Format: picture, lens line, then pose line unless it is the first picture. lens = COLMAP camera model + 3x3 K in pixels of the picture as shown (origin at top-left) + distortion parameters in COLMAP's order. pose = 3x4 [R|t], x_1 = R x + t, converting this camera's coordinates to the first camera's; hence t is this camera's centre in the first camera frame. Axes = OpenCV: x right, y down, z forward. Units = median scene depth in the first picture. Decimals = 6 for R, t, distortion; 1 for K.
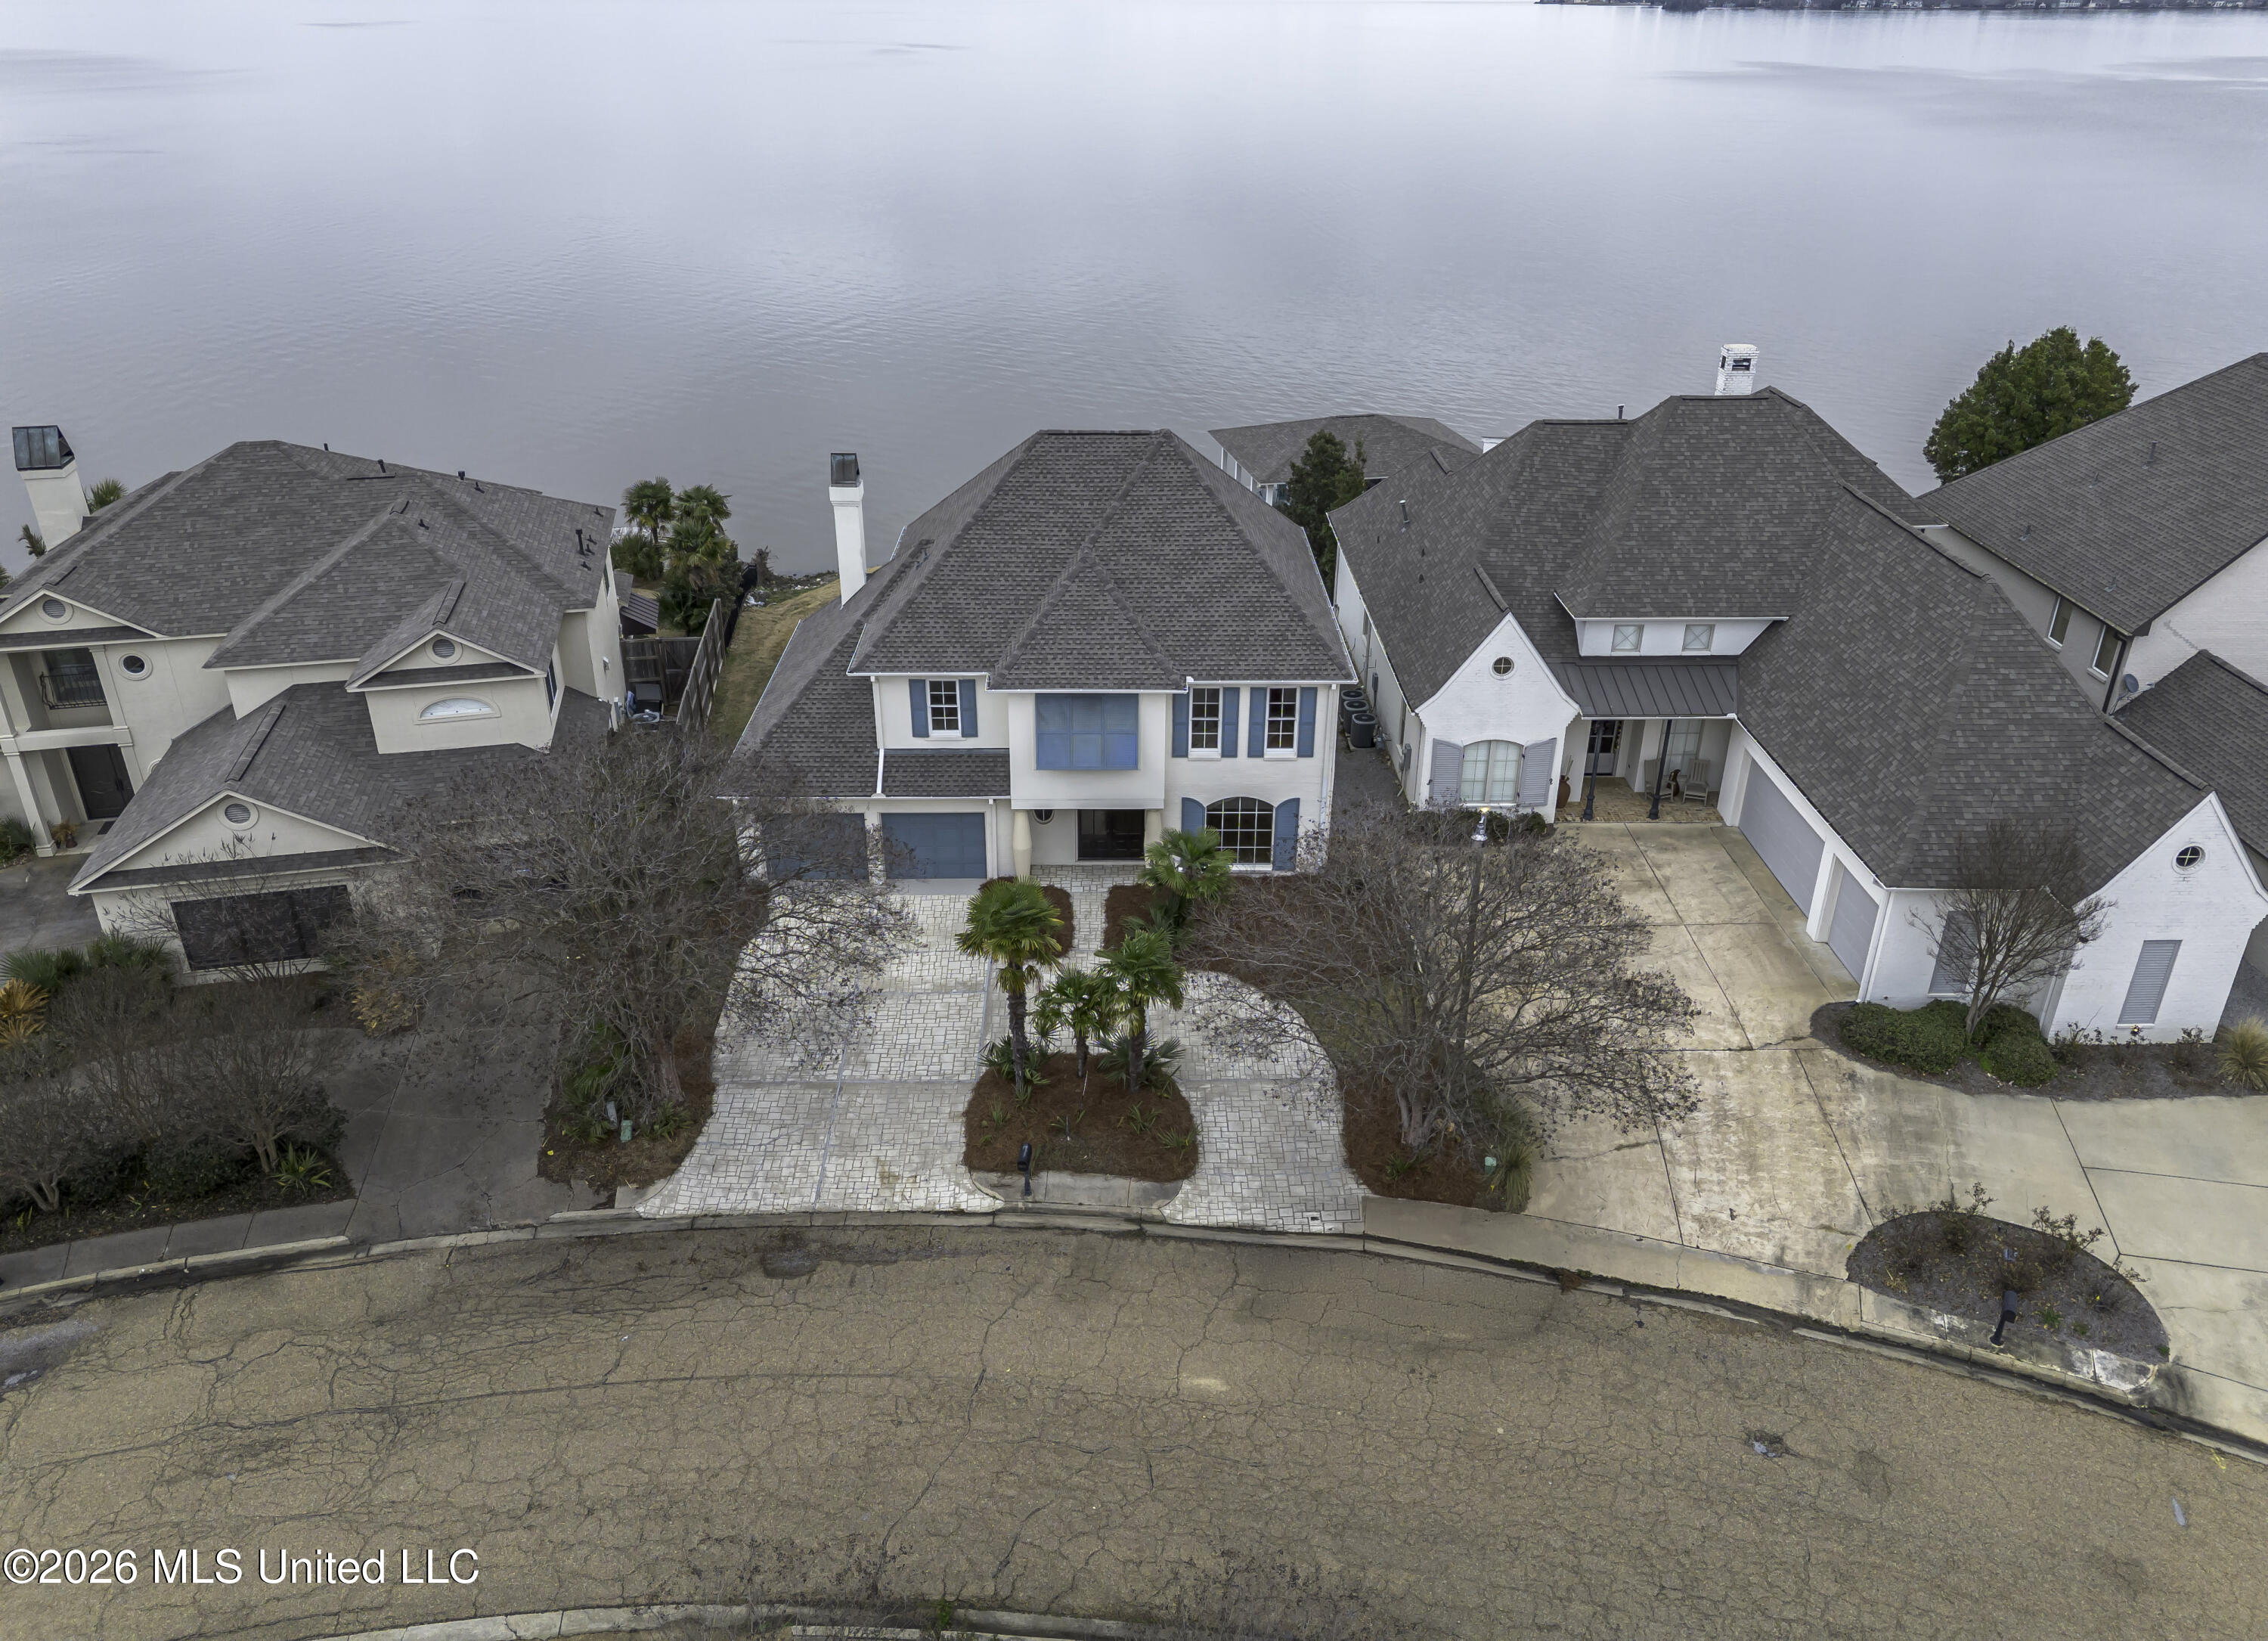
lens RADIAL K [[1611.2, 0, 1124.8], [0, 1611.2, 789.8], [0, 0, 1]] dist [0.033486, -0.001199]
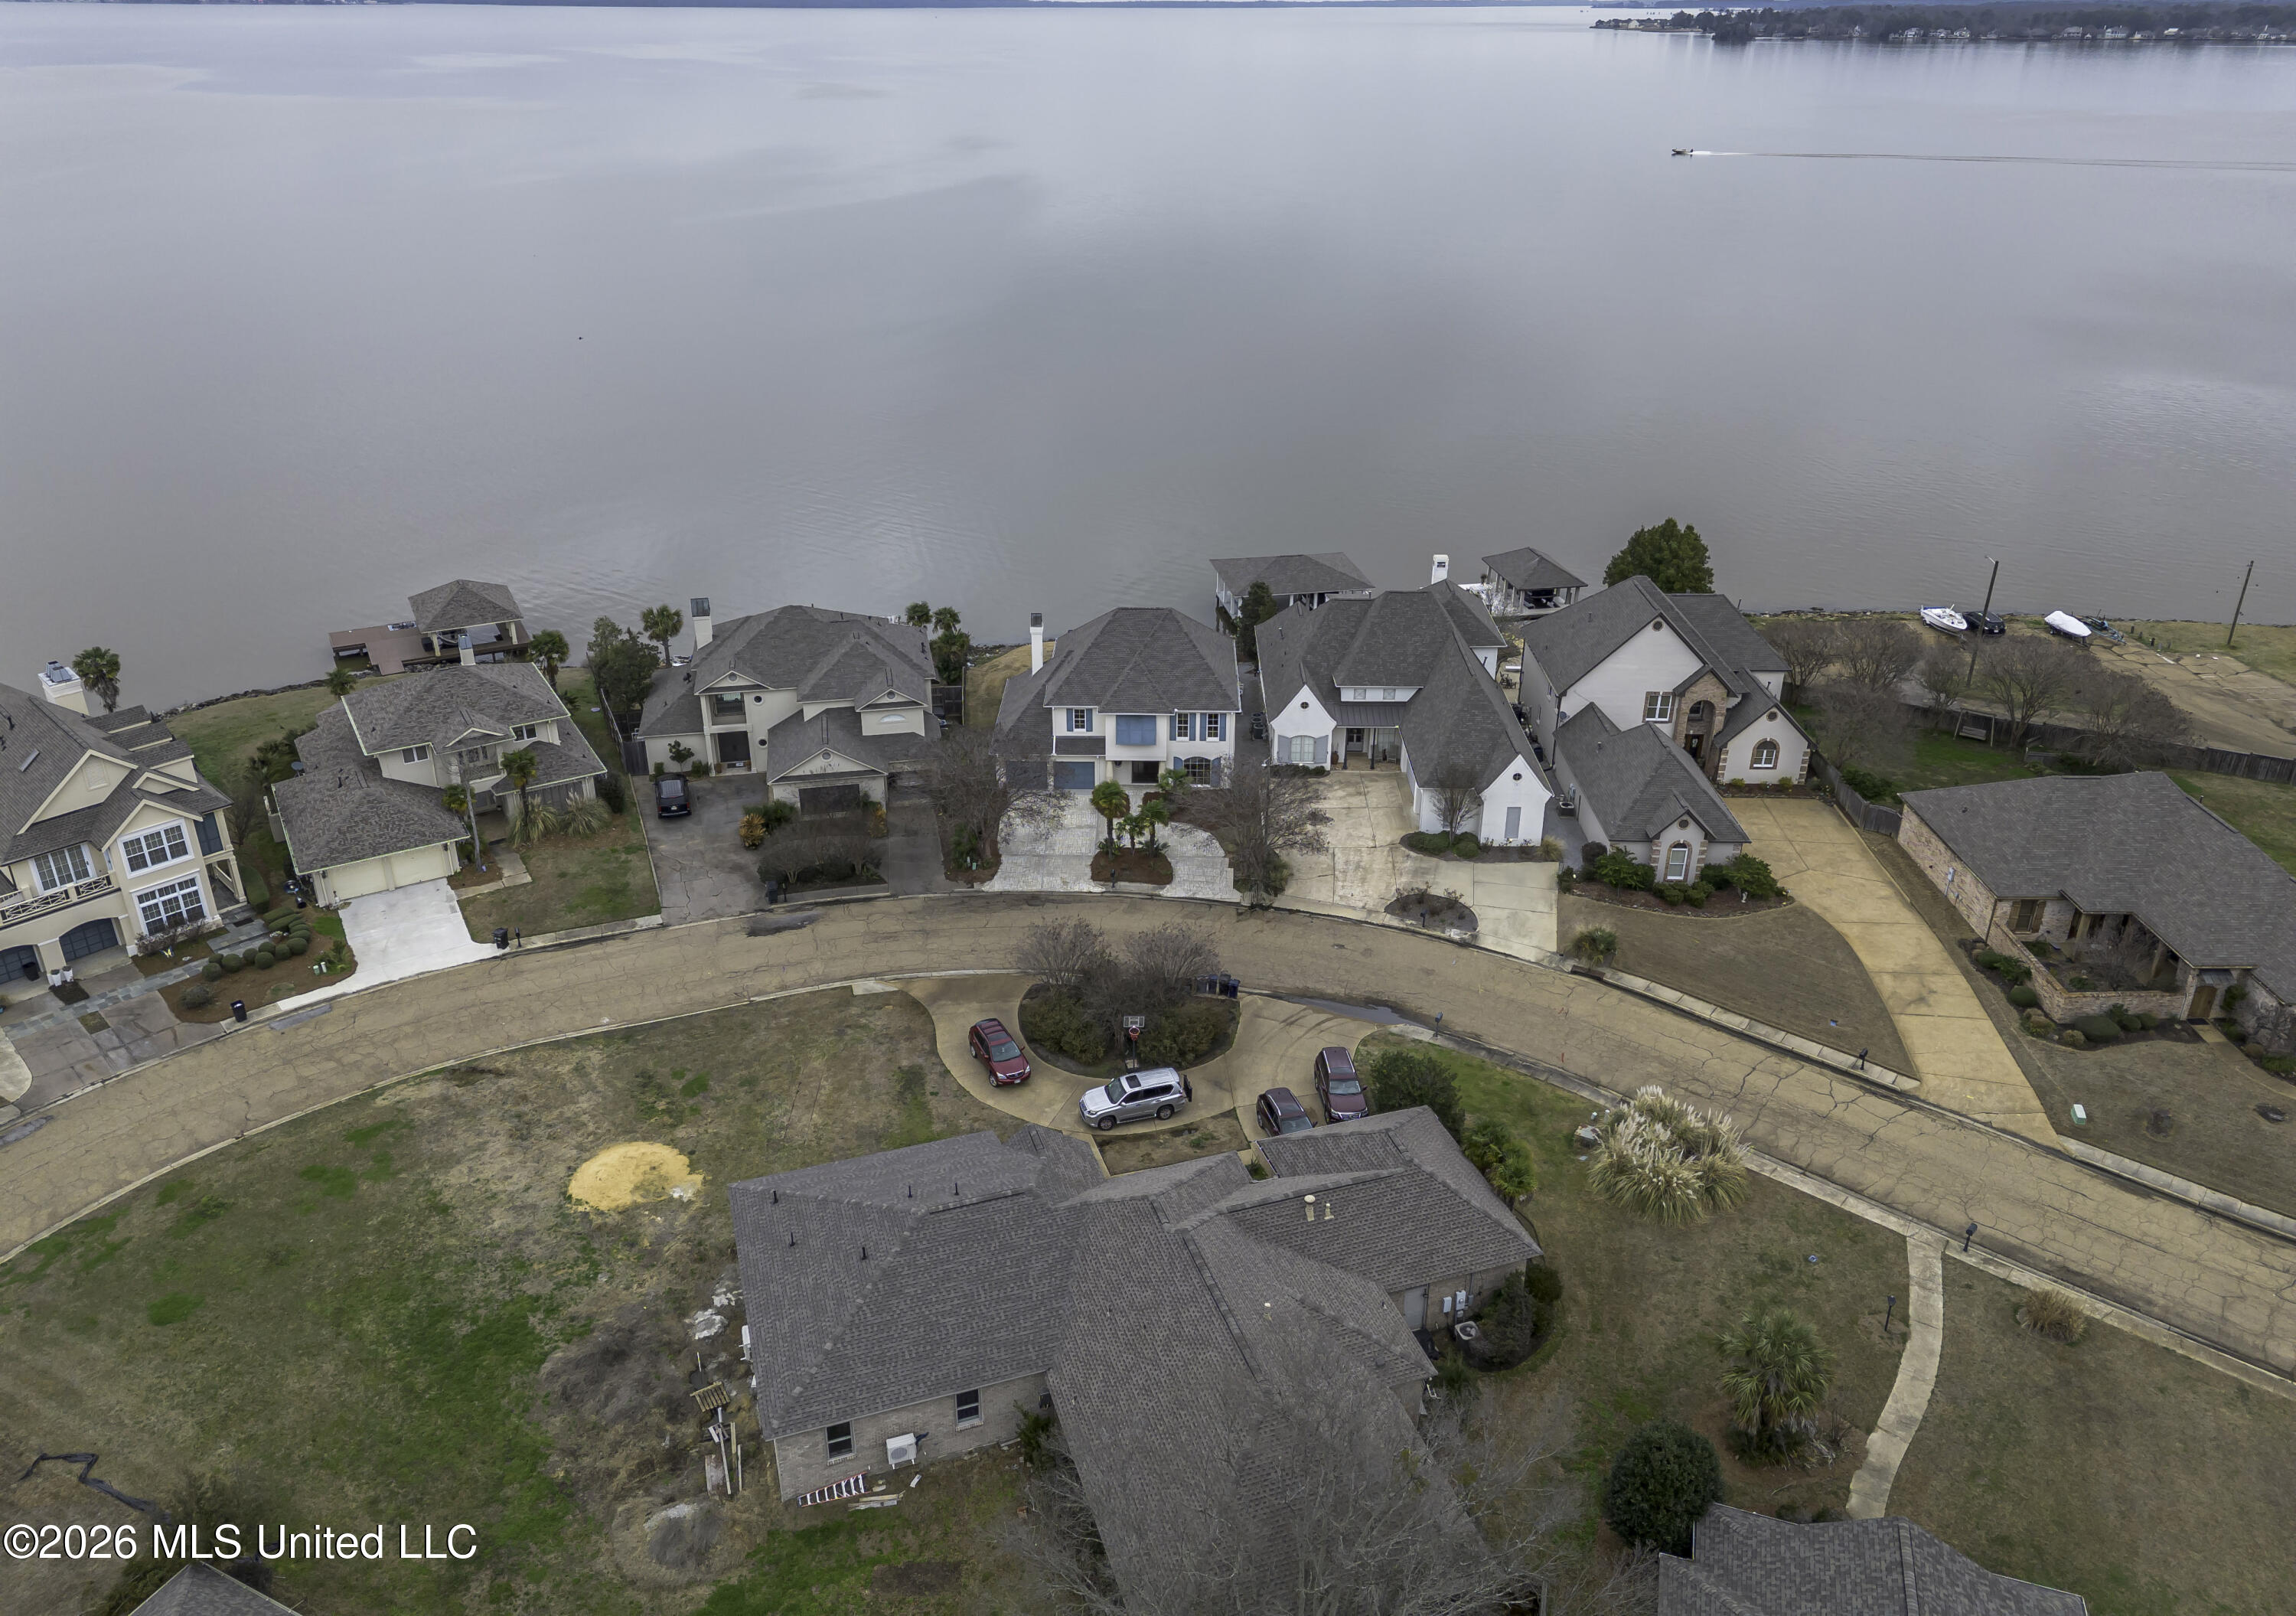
lens RADIAL K [[1627.6, 0, 1145.5], [0, 1627.6, 748.8], [0, 0, 1]] dist [0.060002, -0.044343]
pose [[0.999737, 0.011374, -0.019903, 0.043894], [-0.011968, 0.999478, -0.029999, 0.072634], [0.019551, 0.030229, 0.999352, -1.608467]]
